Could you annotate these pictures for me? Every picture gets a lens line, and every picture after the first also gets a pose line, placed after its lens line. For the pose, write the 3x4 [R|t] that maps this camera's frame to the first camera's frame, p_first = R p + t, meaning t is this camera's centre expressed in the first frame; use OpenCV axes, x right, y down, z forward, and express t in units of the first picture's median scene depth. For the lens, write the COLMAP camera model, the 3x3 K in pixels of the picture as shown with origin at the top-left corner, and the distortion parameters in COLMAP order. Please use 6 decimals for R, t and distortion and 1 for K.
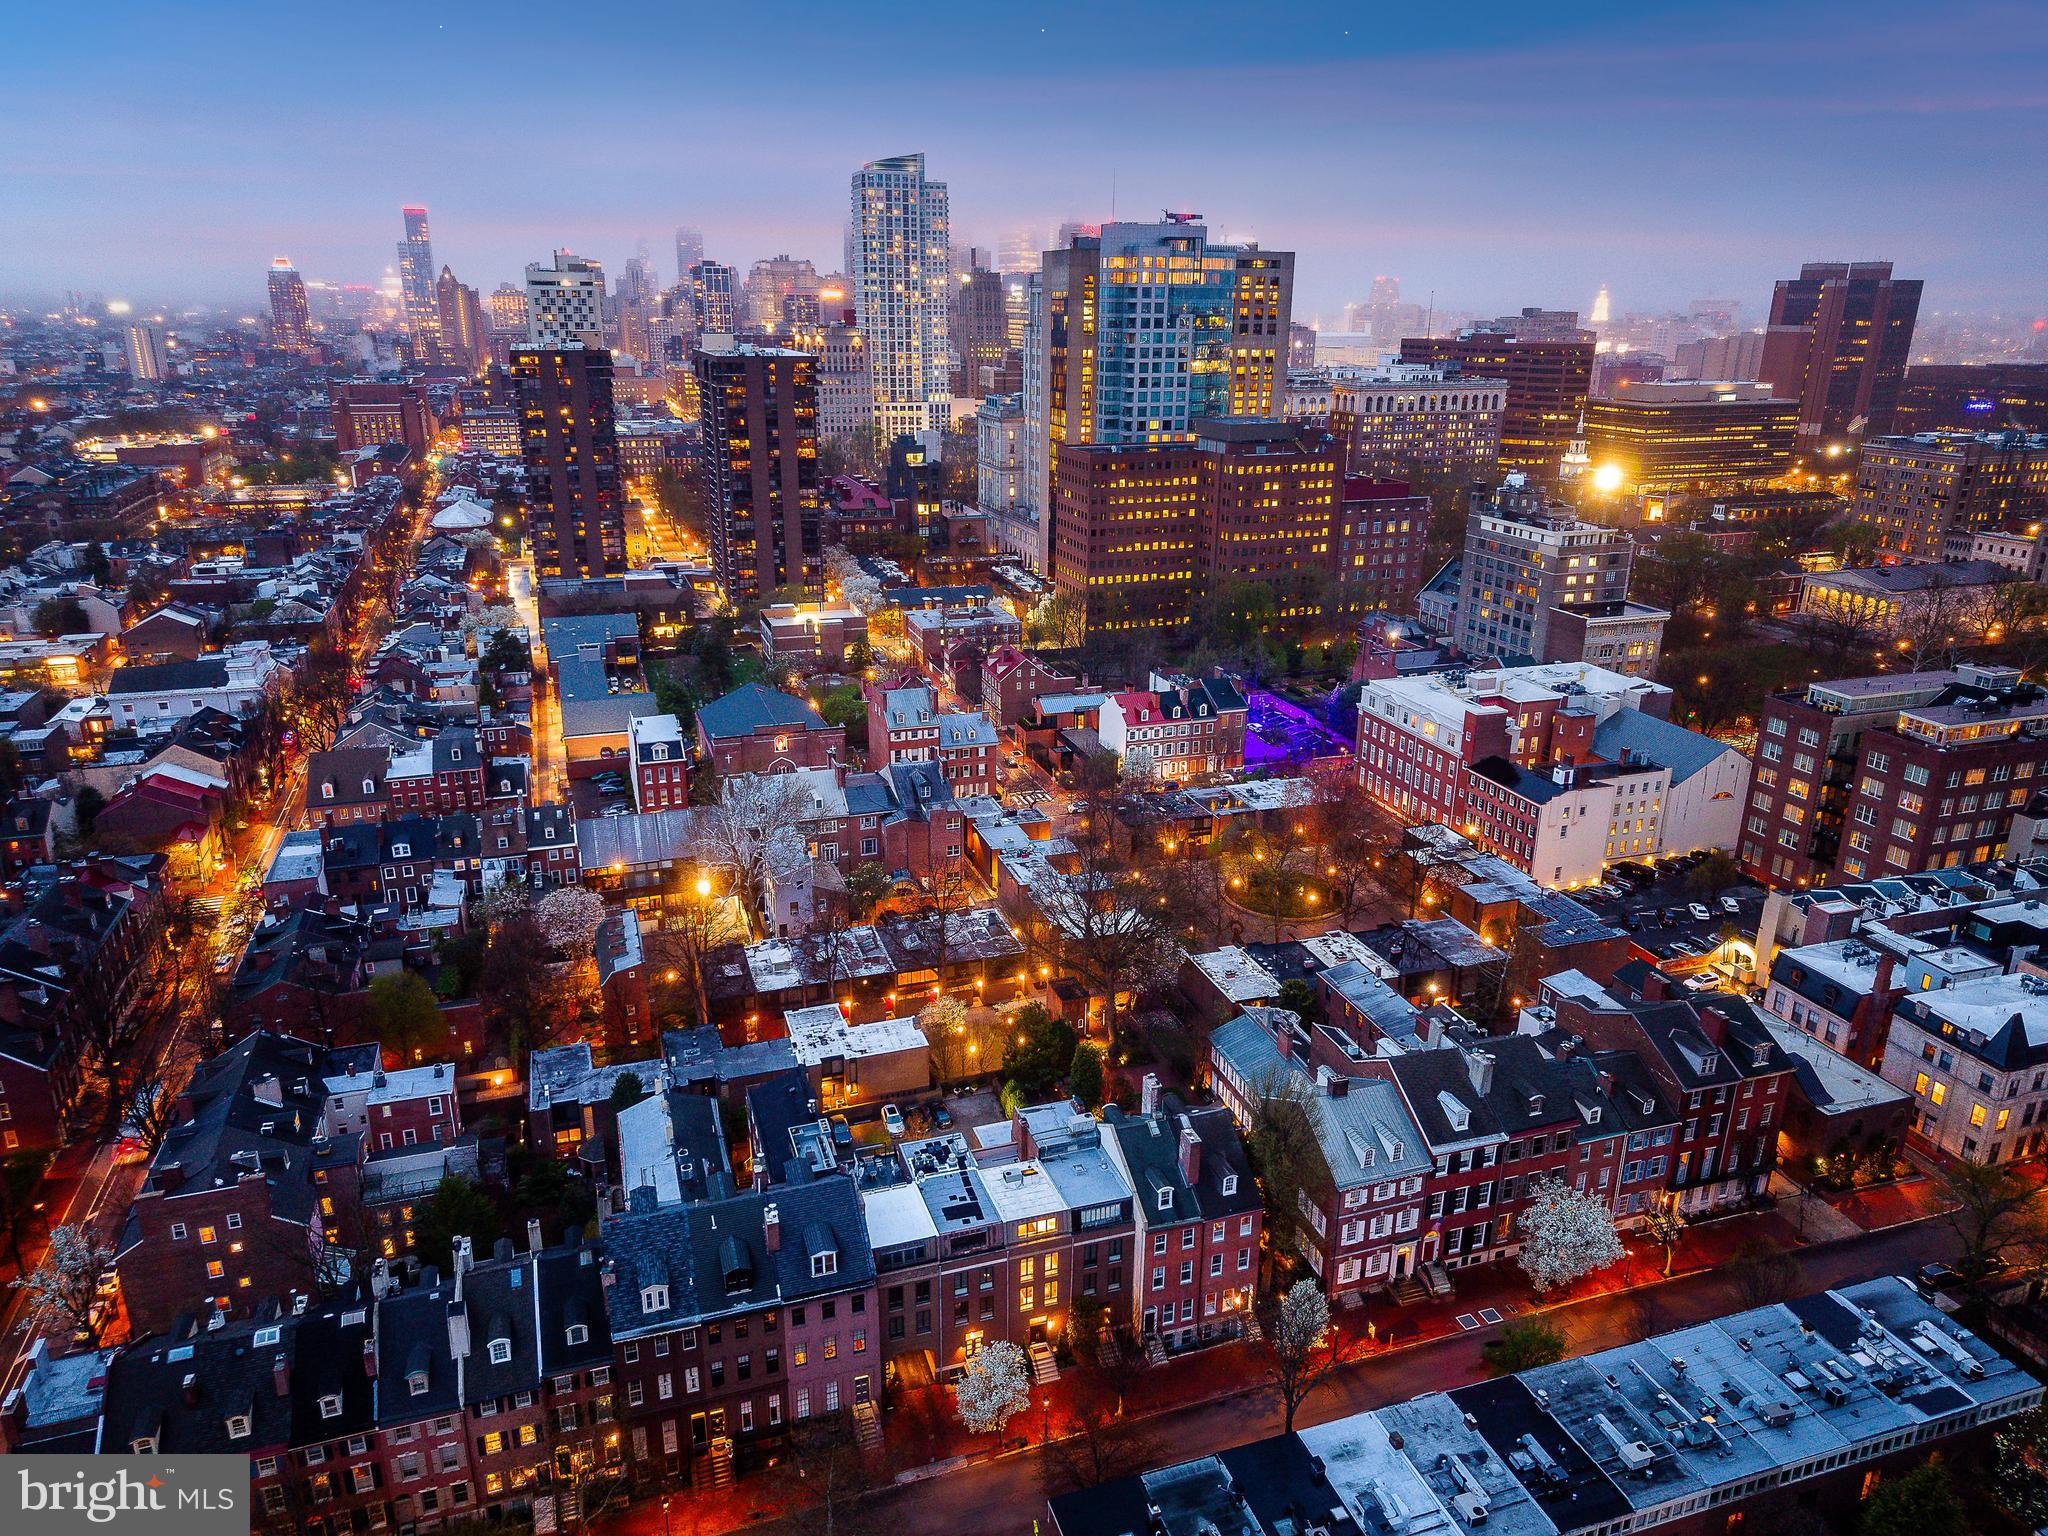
lens RADIAL K [[1332.0, 0, 939.7], [0, 1332.0, 764.8], [0, 0, 1]] dist [0.090235, -0.147982]
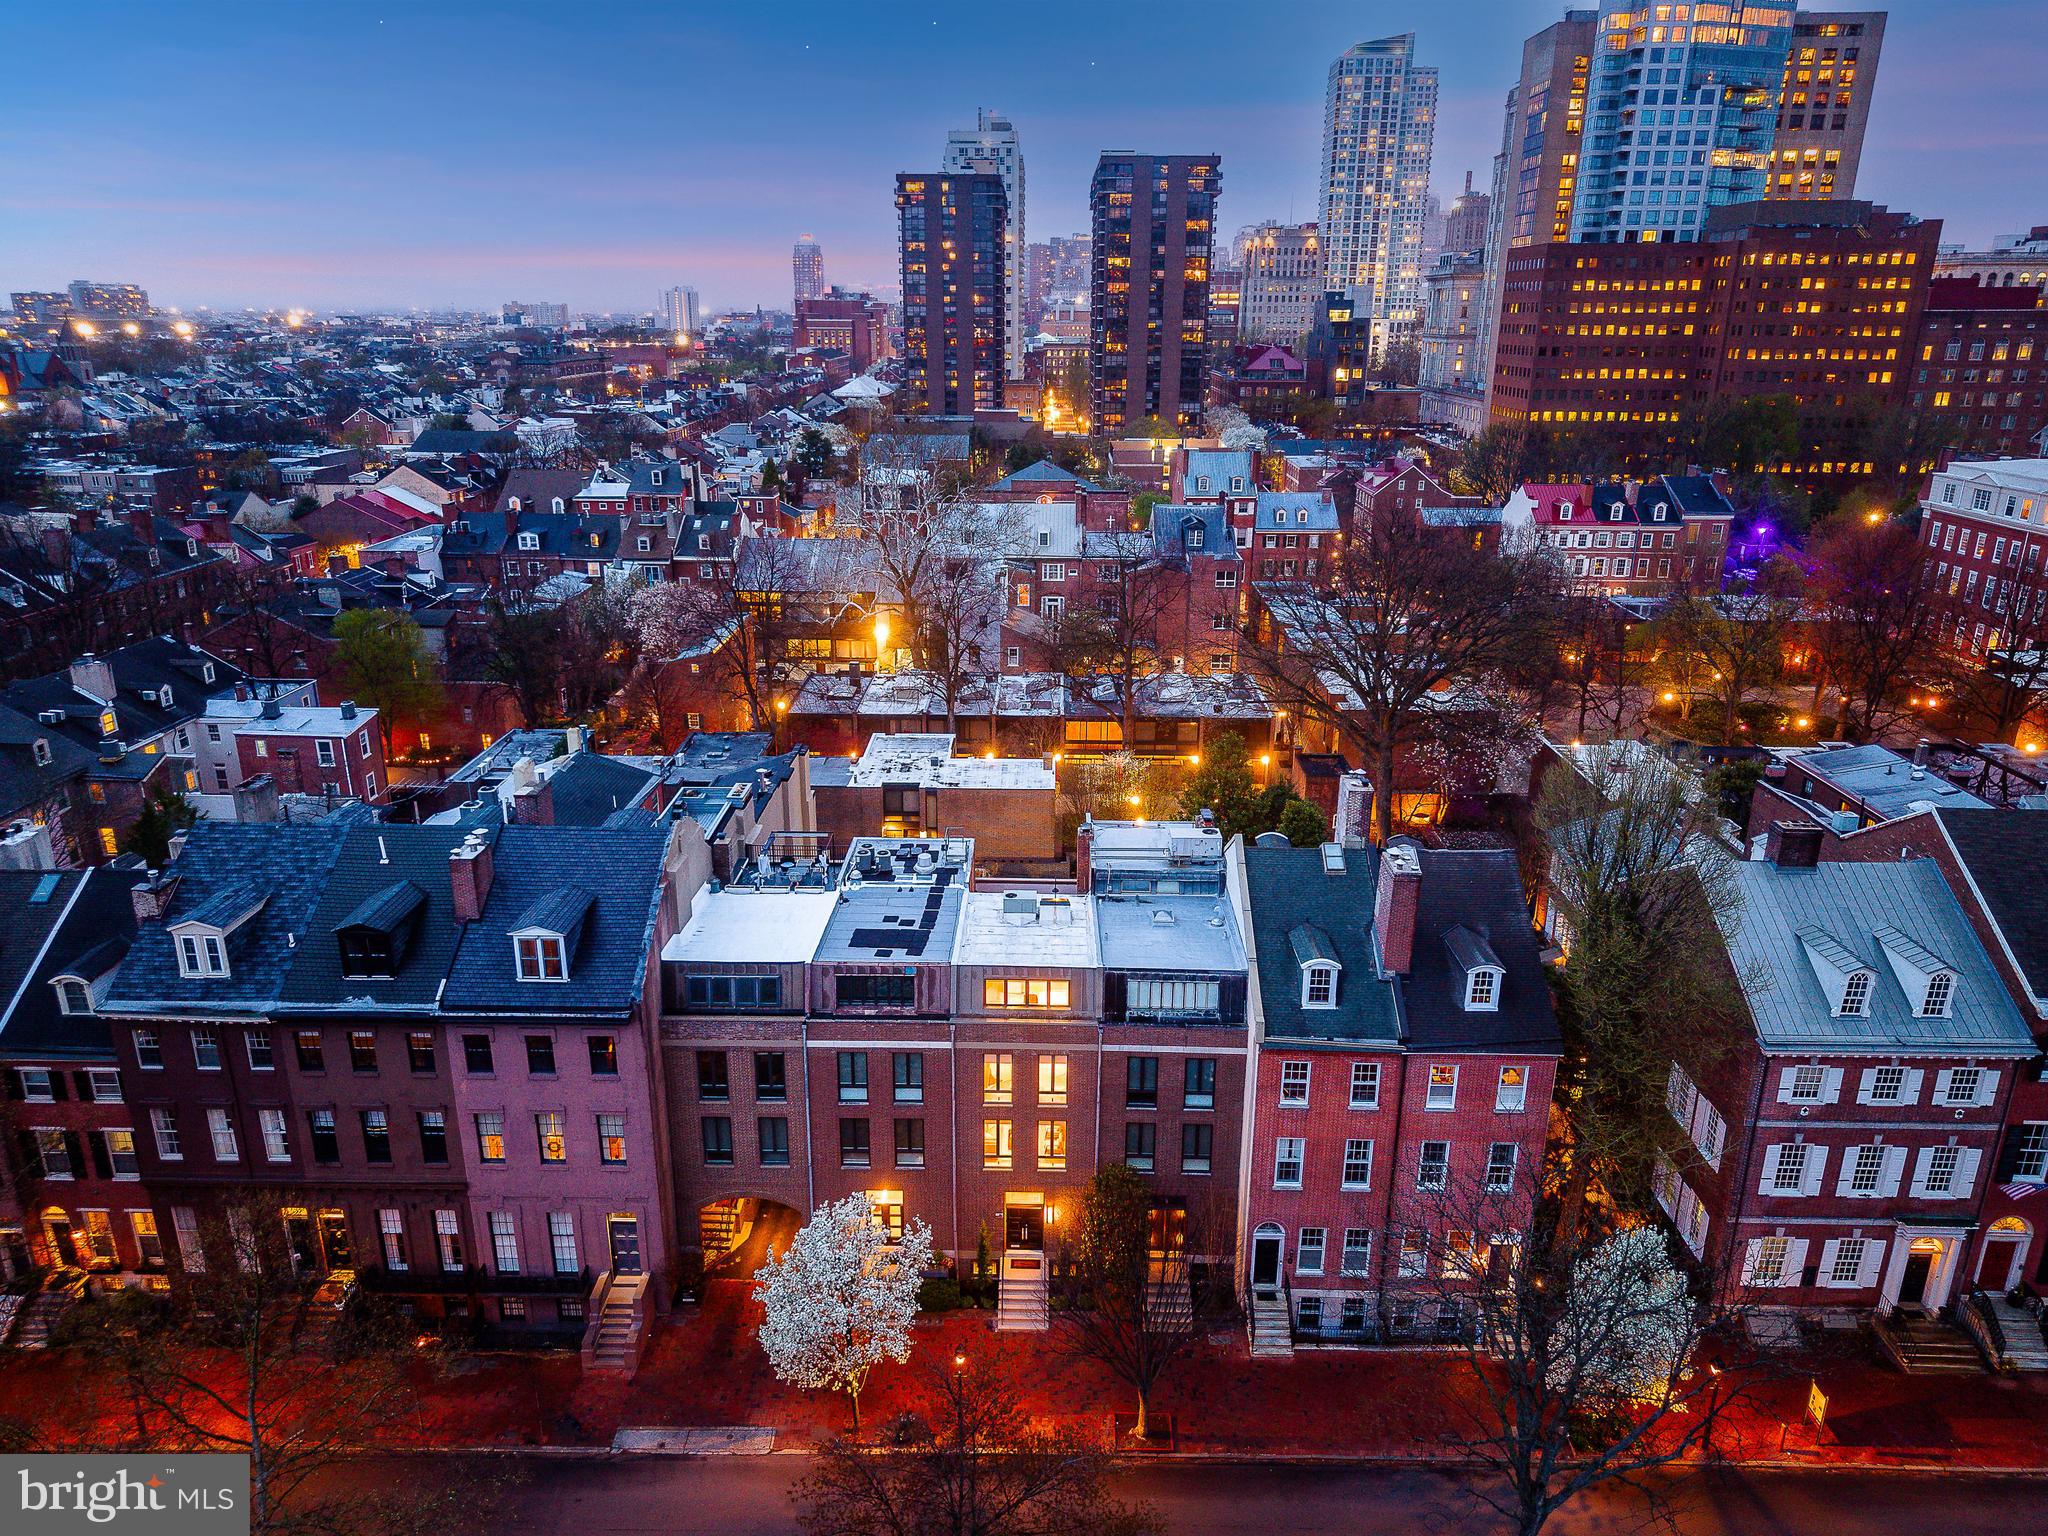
lens RADIAL K [[1269.6, 0, 1024.0], [0, 1269.6, 768.0], [0, 0, 1]] dist [0.034100, -0.016281]
pose [[0.949400, 0.108953, -0.294566, 0.076063], [-0.116421, 0.993169, -0.007880, 0.105758], [0.291695, 0.041775, 0.955599, 0.224767]]
